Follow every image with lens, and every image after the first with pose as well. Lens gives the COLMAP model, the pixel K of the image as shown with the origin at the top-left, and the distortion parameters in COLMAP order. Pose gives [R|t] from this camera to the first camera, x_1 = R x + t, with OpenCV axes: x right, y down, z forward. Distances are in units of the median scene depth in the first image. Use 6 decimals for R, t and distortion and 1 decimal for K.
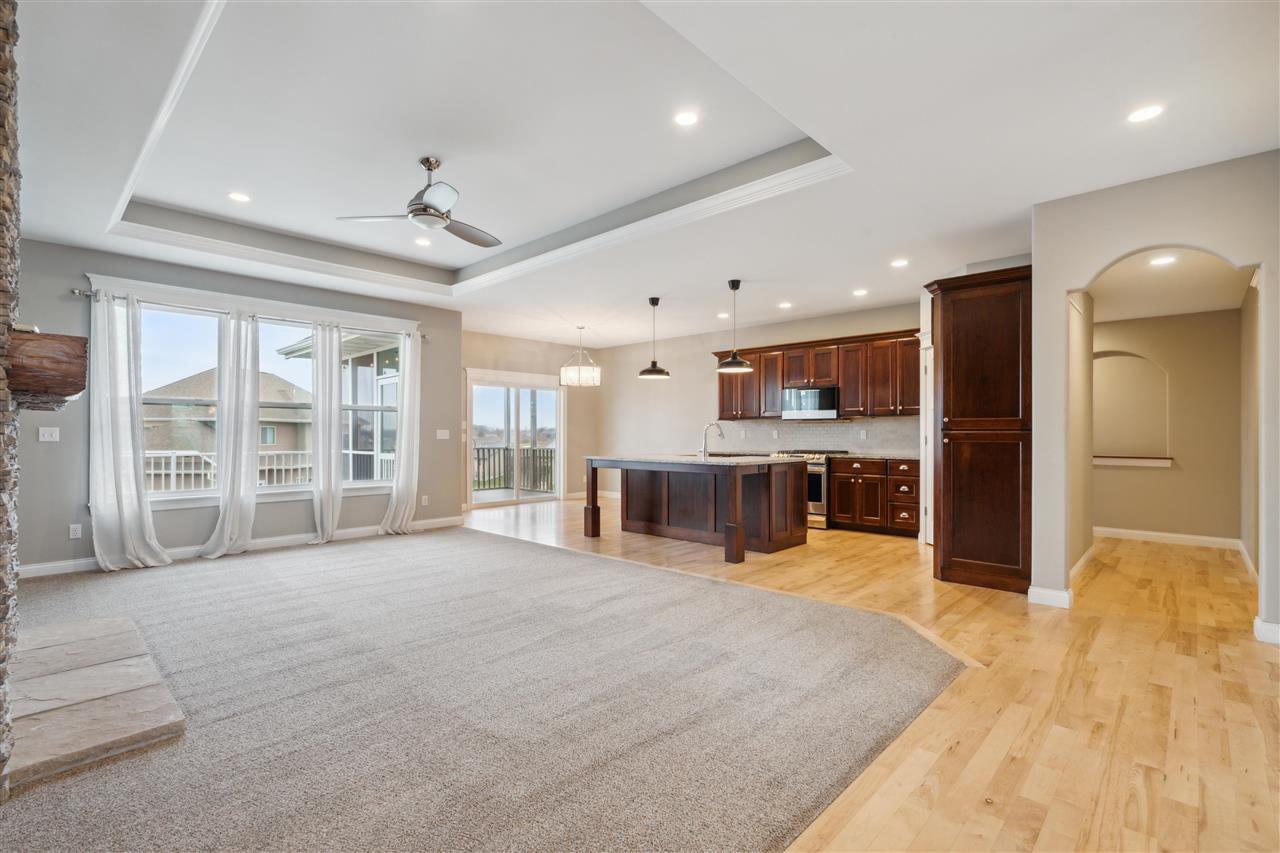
lens RADIAL K [[595.4, 0, 635.7], [0, 595.4, 431.3], [0, 0, 1]] dist [0.000914, 0.000138]
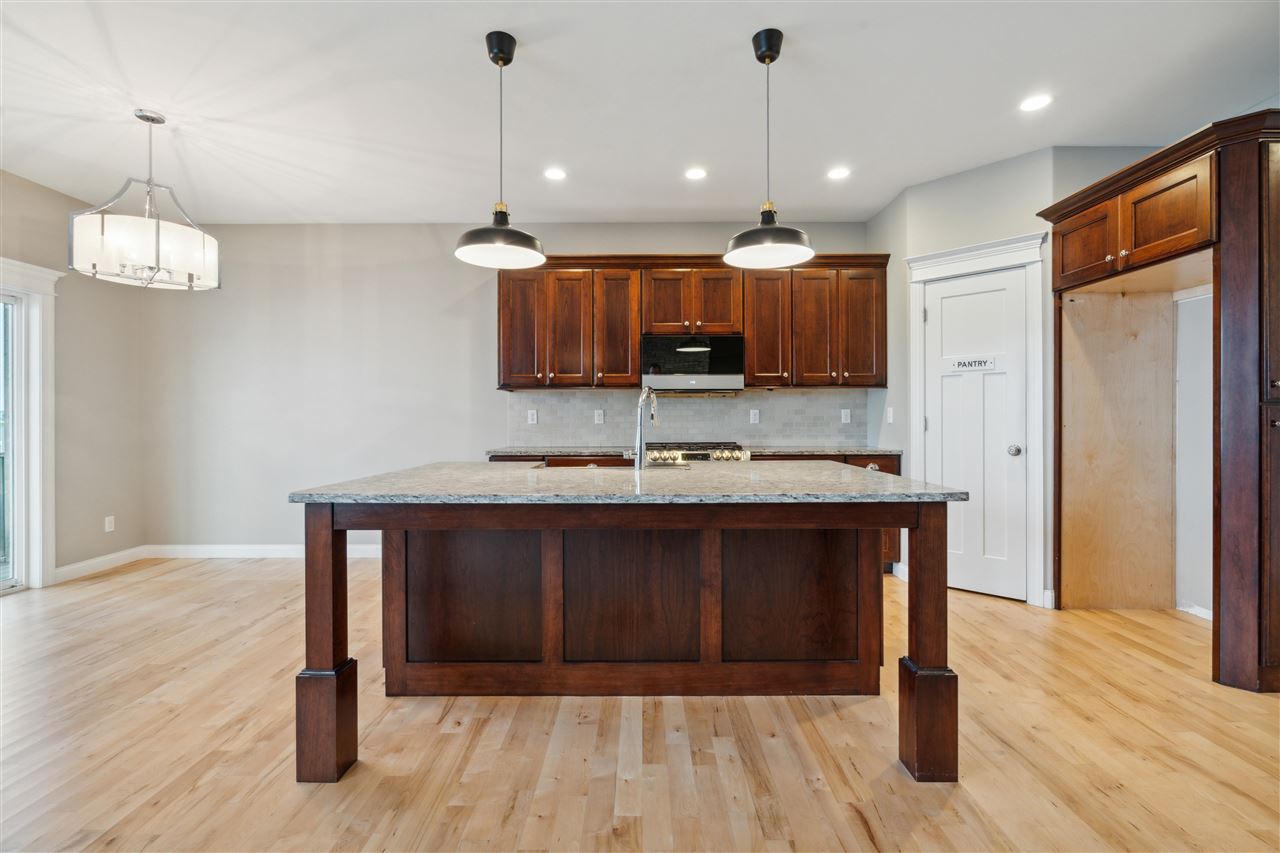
lens RADIAL K [[588.9, 0, 647.0], [0, 588.9, 422.6], [0, 0, 1]] dist [-0.004349, 0.000767]
pose [[0.720024, -0.006055, 0.693923, -0.145977], [-0.000747, 0.999955, 0.009501, 0.006706], [-0.693949, -0.007359, 0.719986, 0.644285]]
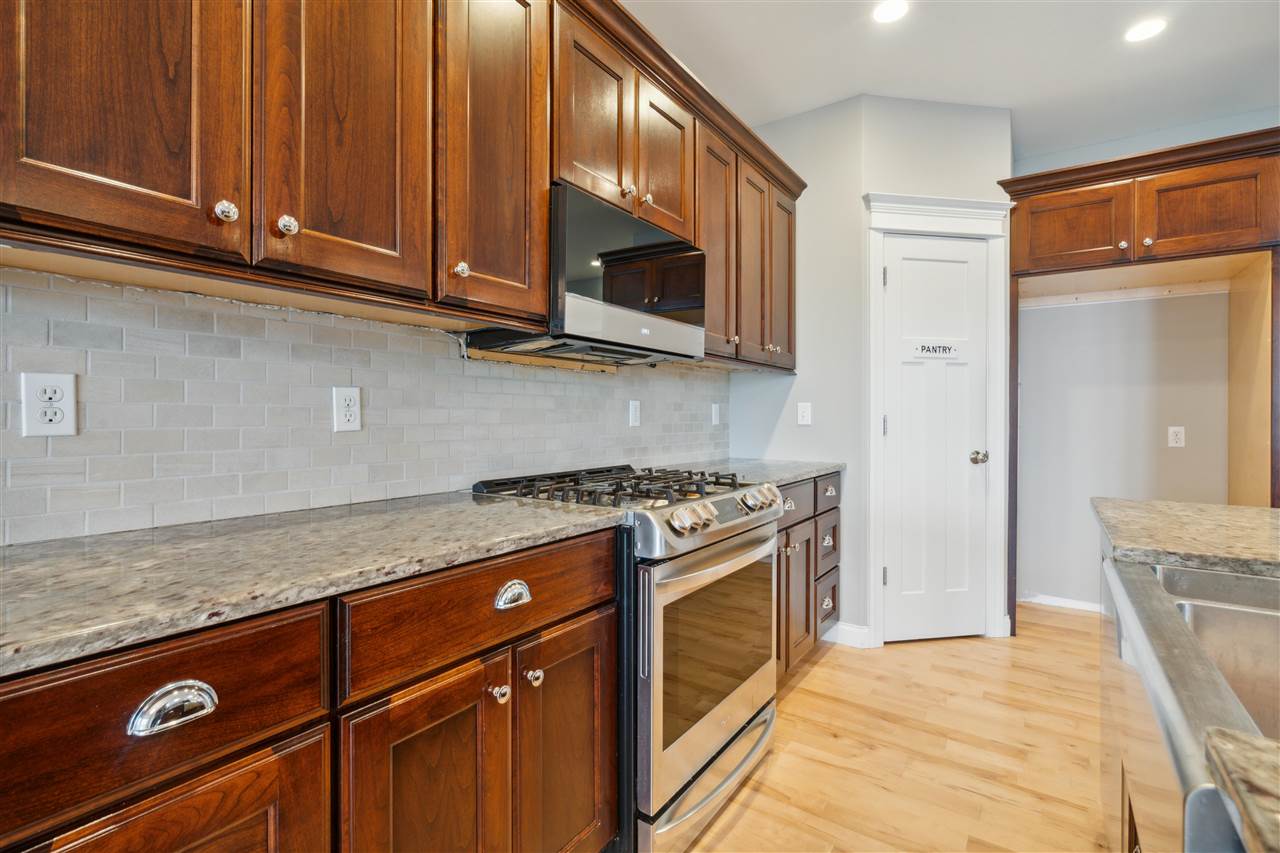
lens RADIAL K [[582.5, 0, 640.5], [0, 582.5, 418.6], [0, 0, 1]] dist [-0.002264, 0.000154]
pose [[-0.160133, -0.000680, 0.987095, 0.053843], [-0.006846, 0.999976, -0.000422, 0.009237], [-0.987072, -0.006825, -0.160134, 1.084839]]
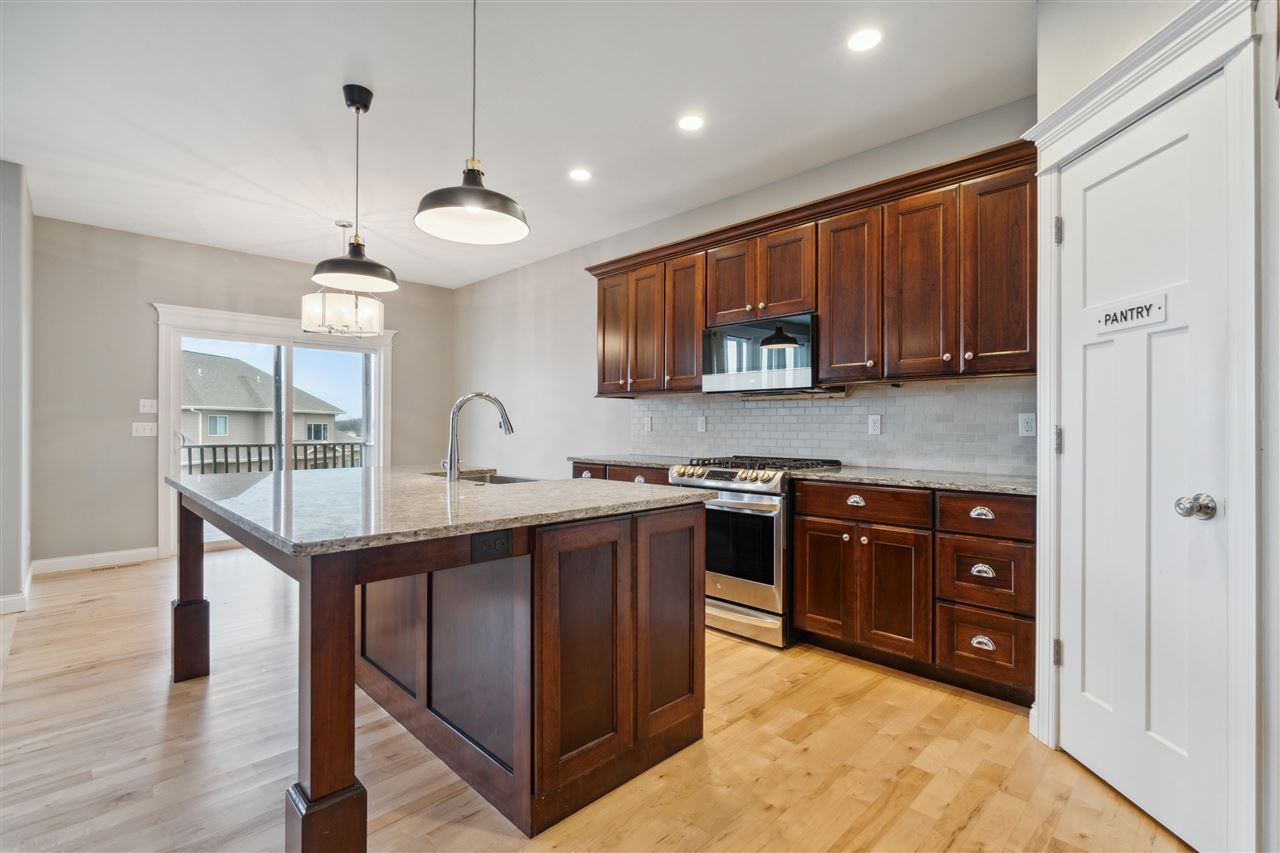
lens RADIAL K [[588.9, 0, 635.4], [0, 588.9, 425.1], [0, 0, 1]] dist [-0.002572, 0.000431]
pose [[0.999571, 0.002581, -0.029180, 0.222327], [-0.002446, 0.999986, 0.004656, 0.004679], [0.029192, -0.004583, 0.999563, 0.569030]]
